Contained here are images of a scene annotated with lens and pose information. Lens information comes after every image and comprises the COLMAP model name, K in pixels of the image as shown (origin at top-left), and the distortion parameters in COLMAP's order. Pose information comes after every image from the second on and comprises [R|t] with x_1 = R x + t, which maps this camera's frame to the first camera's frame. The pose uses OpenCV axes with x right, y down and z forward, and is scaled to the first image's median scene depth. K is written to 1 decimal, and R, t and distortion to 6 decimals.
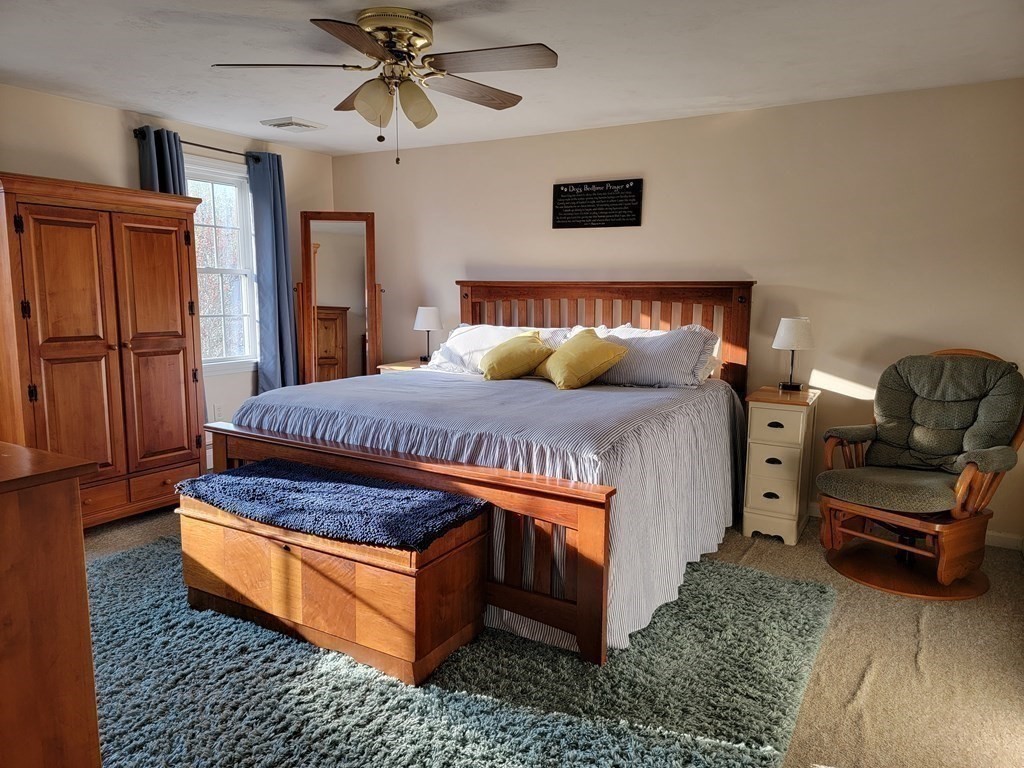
lens RADIAL K [[707.0, 0, 509.1], [0, 707.0, 381.0], [0, 0, 1]] dist [0.097153, -0.080824]
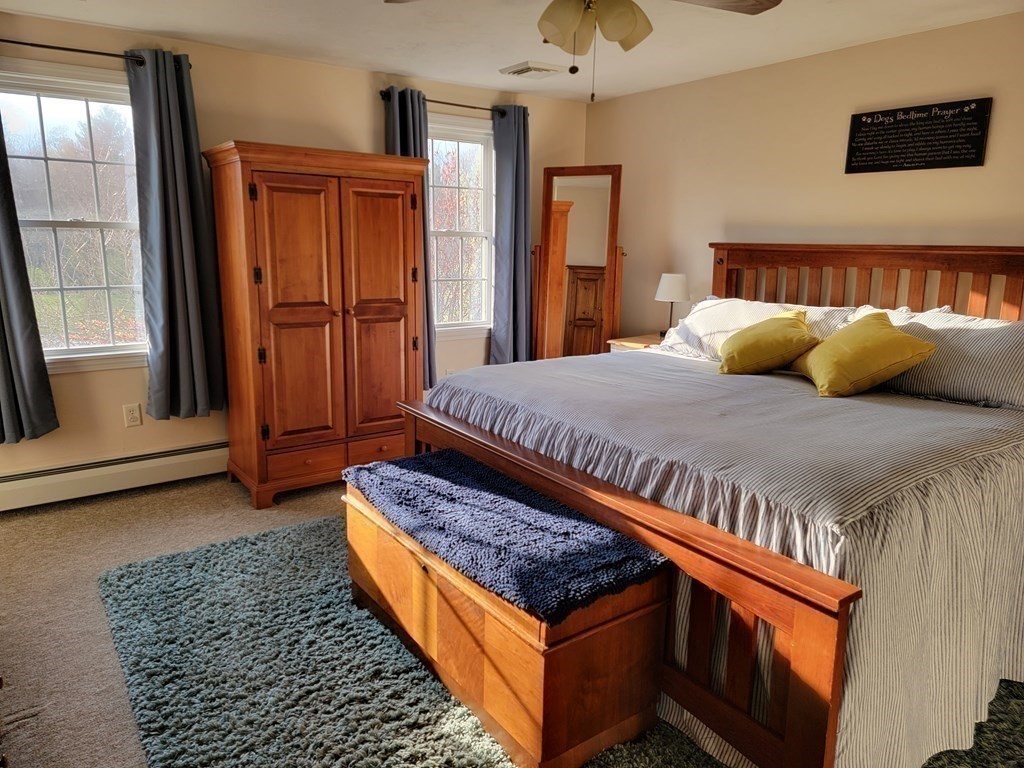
lens RADIAL K [[707.0, 0, 495.3], [0, 707.0, 372.2], [0, 0, 1]] dist [0.097153, -0.080824]
pose [[0.912799, 0.078401, -0.400813, 0.063970], [-0.057540, 0.996300, 0.063839, -0.043710], [0.404335, -0.035210, 0.913933, 0.189294]]
